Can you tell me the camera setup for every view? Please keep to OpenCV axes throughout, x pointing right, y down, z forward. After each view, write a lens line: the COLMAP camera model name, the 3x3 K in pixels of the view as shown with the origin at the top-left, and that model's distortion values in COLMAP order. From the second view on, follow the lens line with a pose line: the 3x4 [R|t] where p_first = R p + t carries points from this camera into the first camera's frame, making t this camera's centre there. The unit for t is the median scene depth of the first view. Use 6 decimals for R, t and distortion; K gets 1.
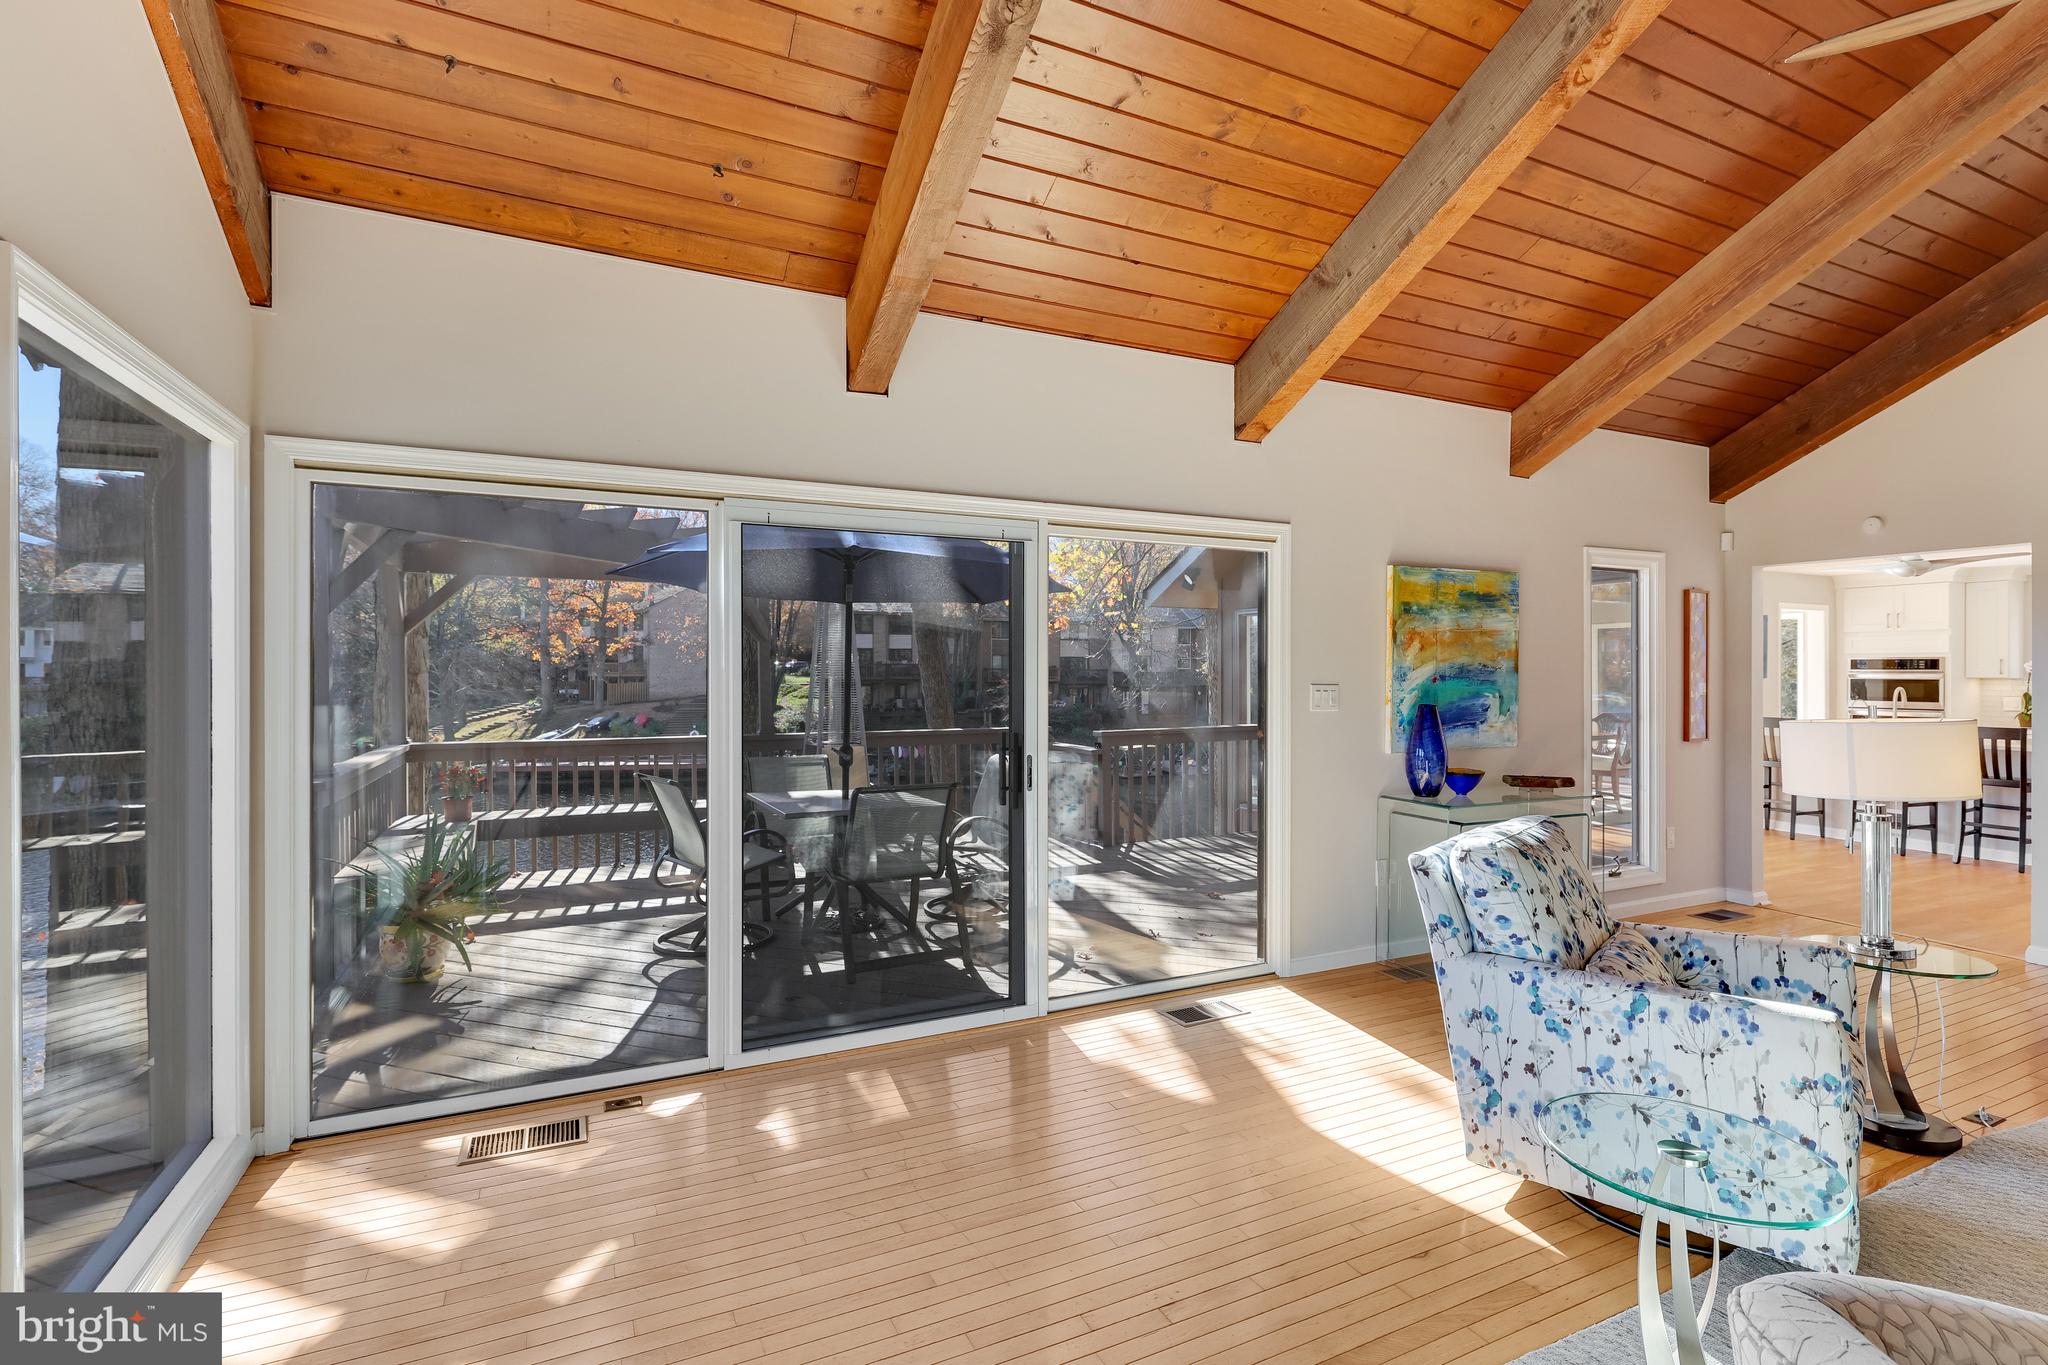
lens RADIAL K [[950.5, 0, 1029.5], [0, 950.5, 674.5], [0, 0, 1]] dist [0.002764, 0.000971]
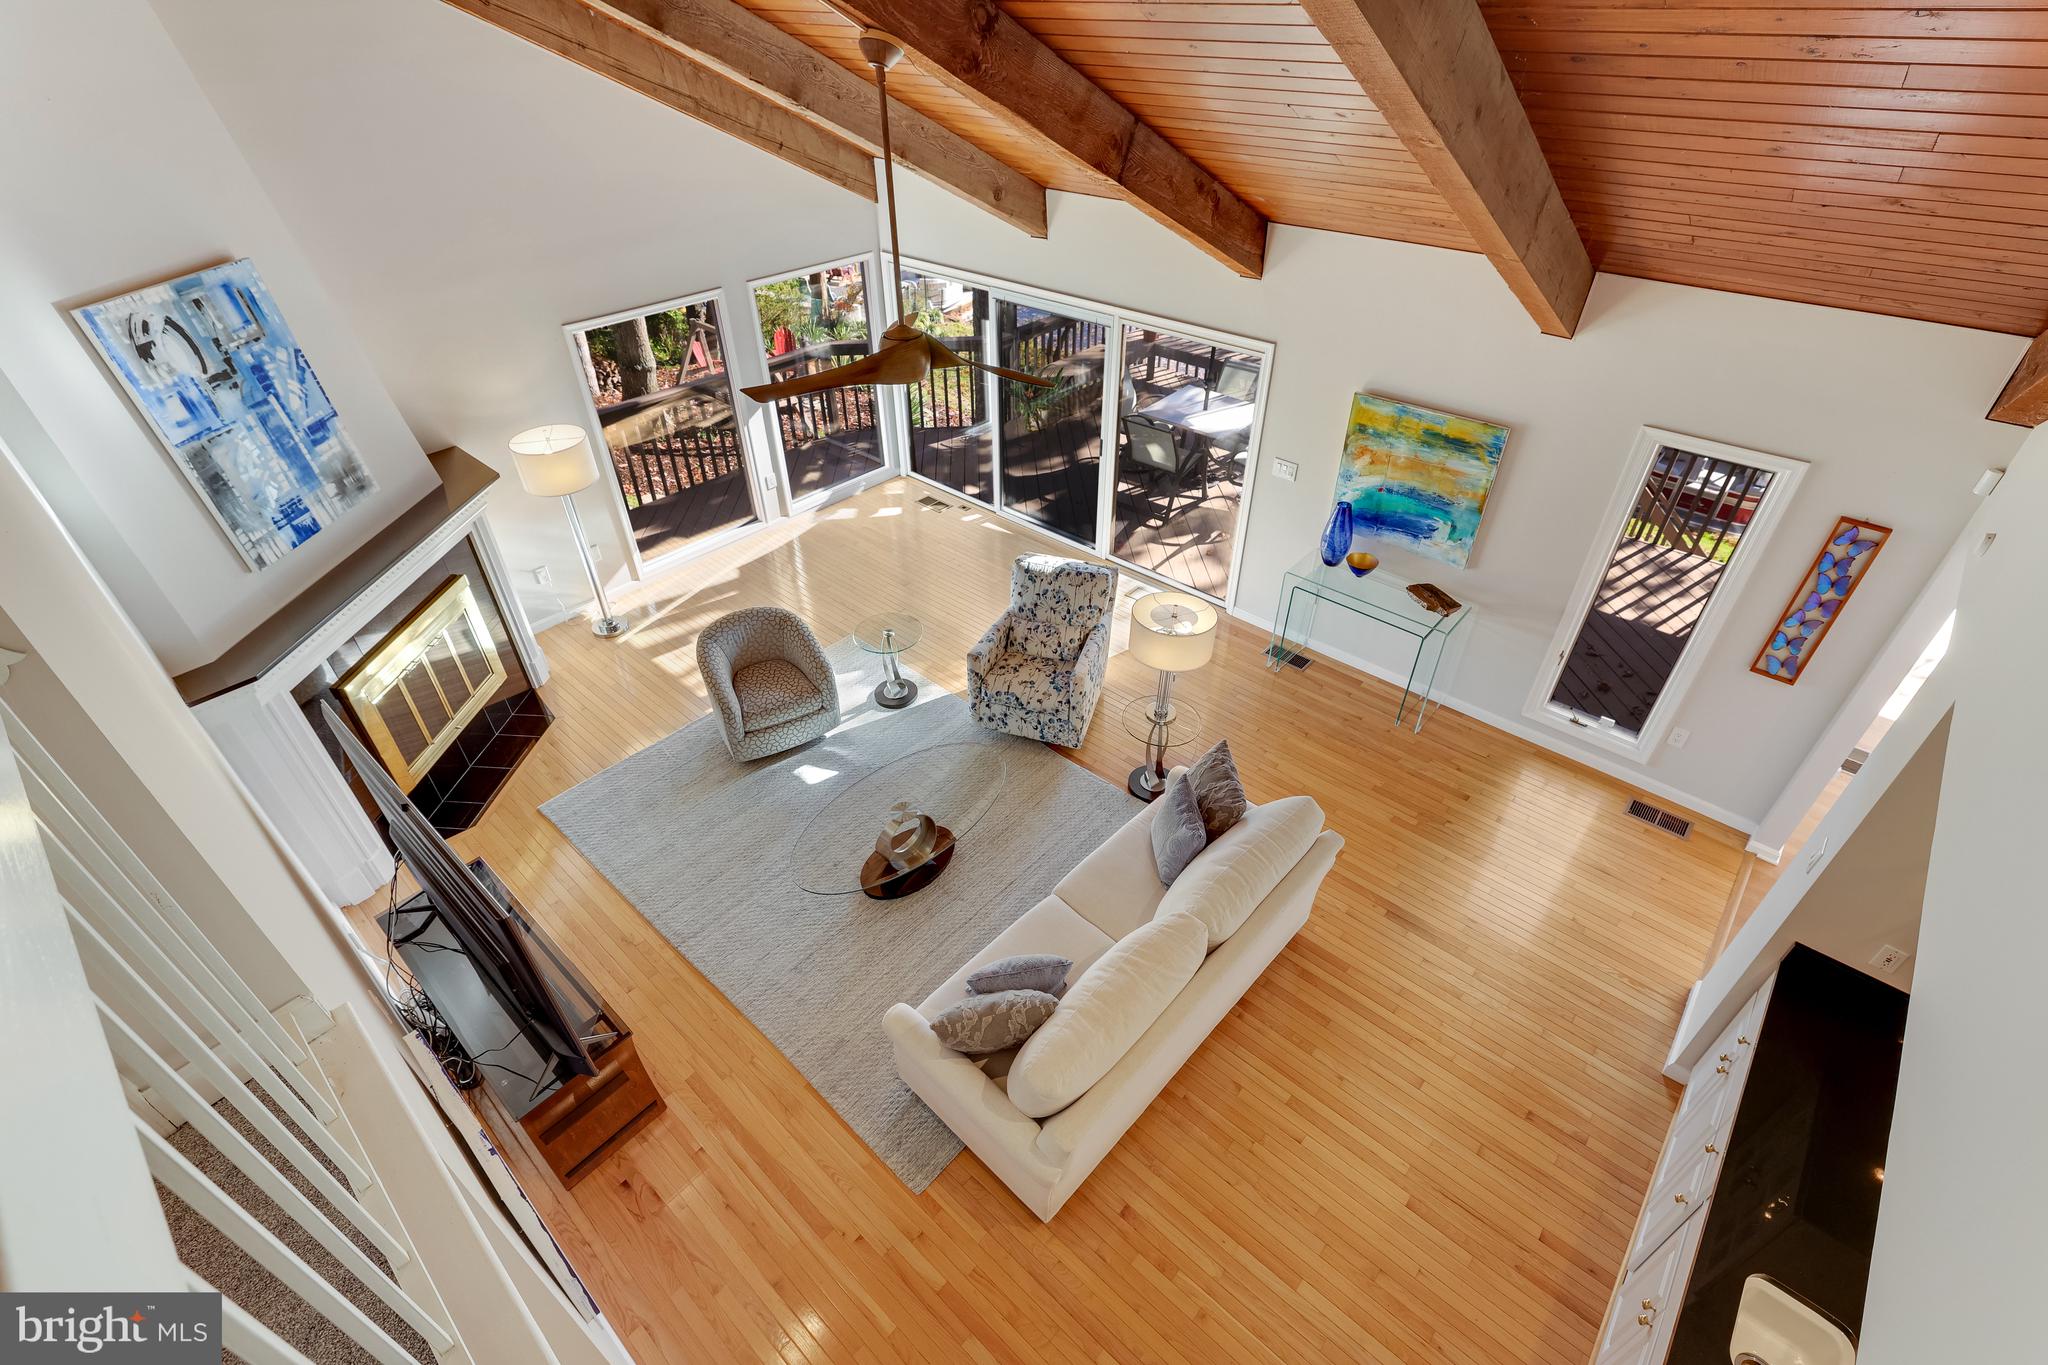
lens RADIAL K [[915.8, 0, 1034.2], [0, 915.8, 673.2], [0, 0, 1]] dist [0.003030, -0.000104]
pose [[0.388917, 0.560313, -0.731295, 1.285017], [-0.002619, 0.794457, 0.607314, -0.544996], [0.921269, -0.234279, 0.310446, 0.132974]]
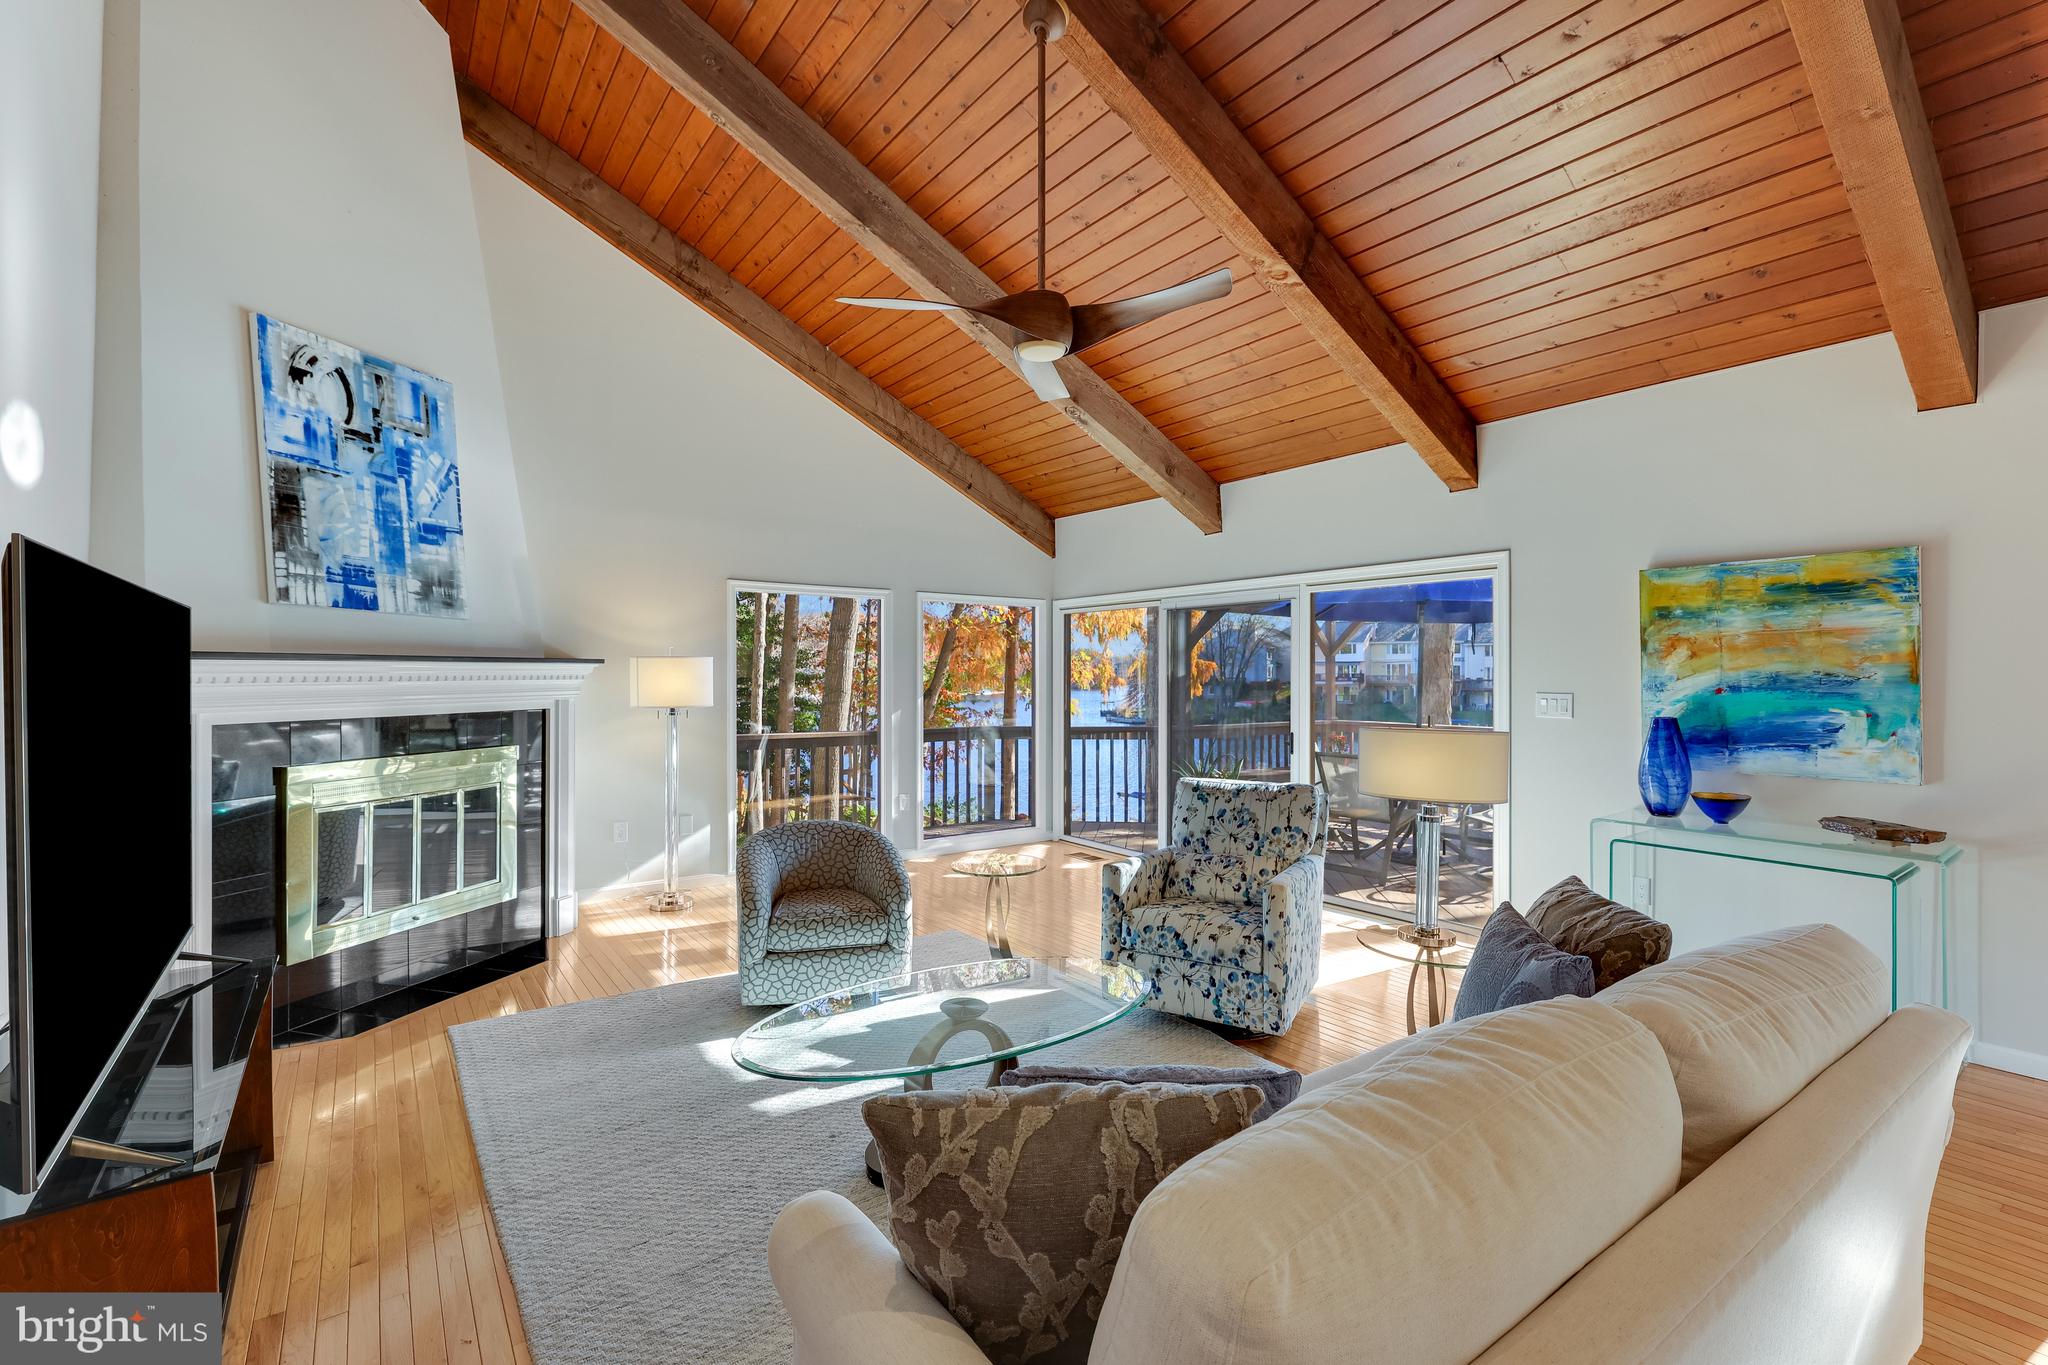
lens RADIAL K [[880.6, 0, 1018.2], [0, 880.6, 678.9], [0, 0, 1]] dist [0.001030, -0.002321]
pose [[0.182580, 0.004983, -0.983178, 1.111771], [-0.000517, 0.999988, 0.004972, -0.009036], [0.983191, -0.000400, 0.182580, 0.213618]]
